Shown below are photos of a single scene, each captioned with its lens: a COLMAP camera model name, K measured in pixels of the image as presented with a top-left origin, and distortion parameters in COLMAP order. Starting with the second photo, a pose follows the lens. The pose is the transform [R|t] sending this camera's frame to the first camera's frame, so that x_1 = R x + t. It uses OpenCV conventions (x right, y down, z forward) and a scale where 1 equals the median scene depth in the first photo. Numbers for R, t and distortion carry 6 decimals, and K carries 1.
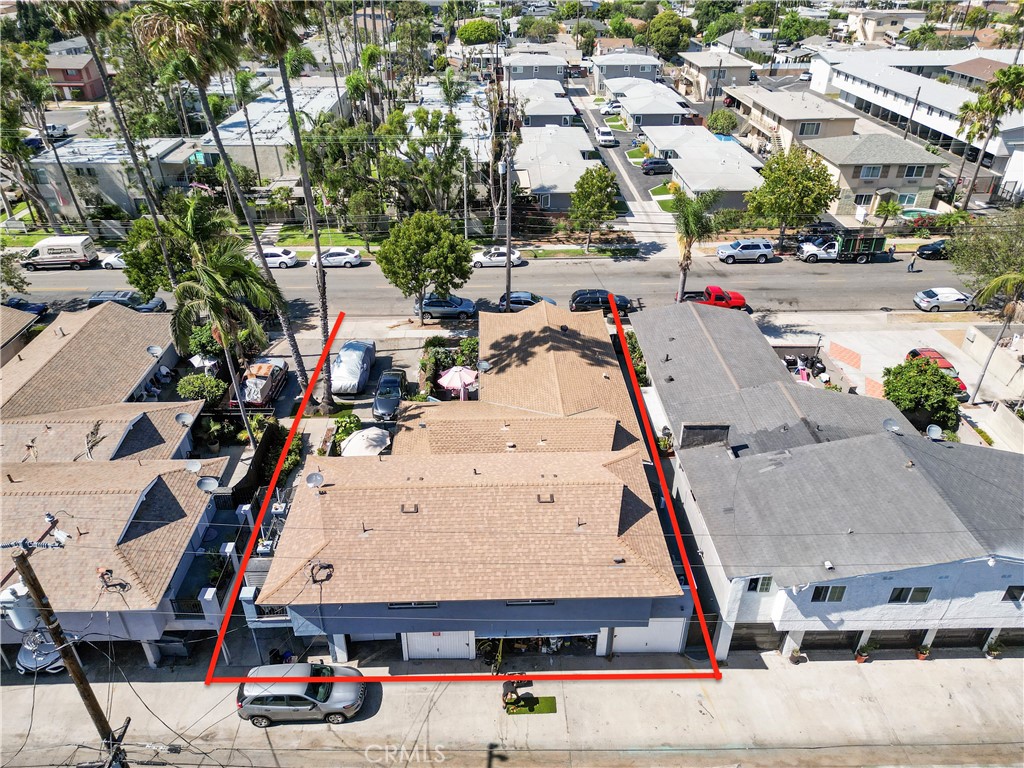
lens RADIAL K [[714.0, 0, 512.0], [0, 714.0, 384.0], [0, 0, 1]] dist [0.075012, -0.074484]
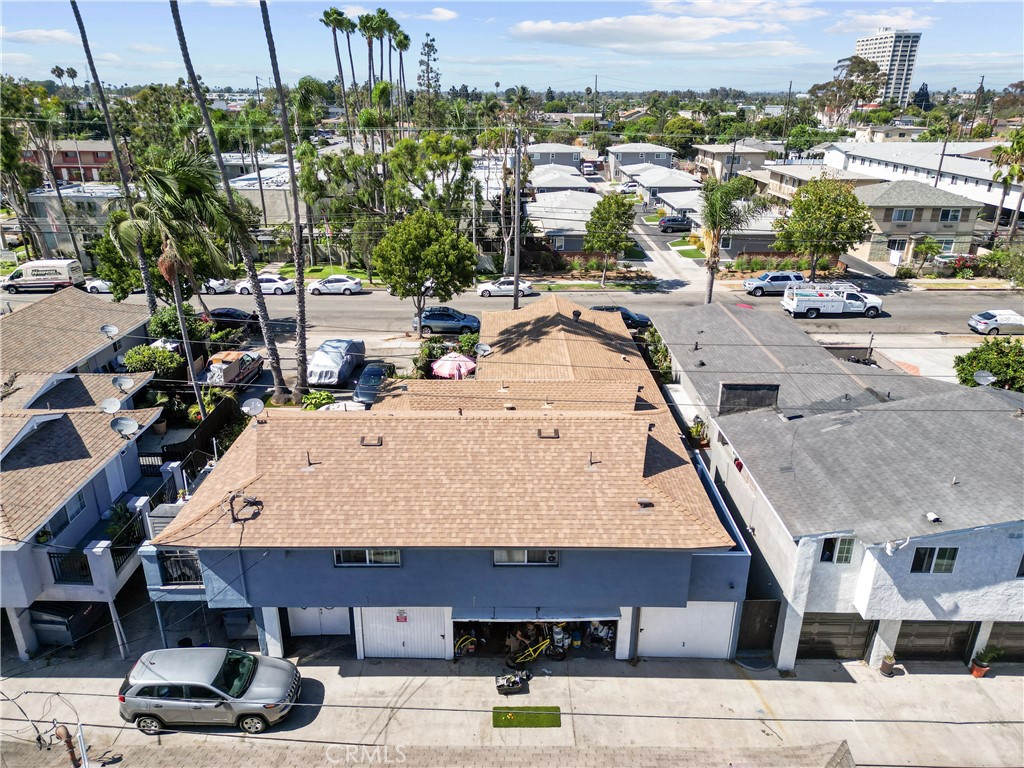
lens RADIAL K [[714.0, 0, 512.0], [0, 714.0, 384.0], [0, 0, 1]] dist [0.075012, -0.074484]
pose [[0.999600, 0.012307, -0.025475, 0.020462], [-0.016380, 0.985918, -0.166427, 0.180563], [0.023068, 0.166778, 0.985725, 0.176618]]
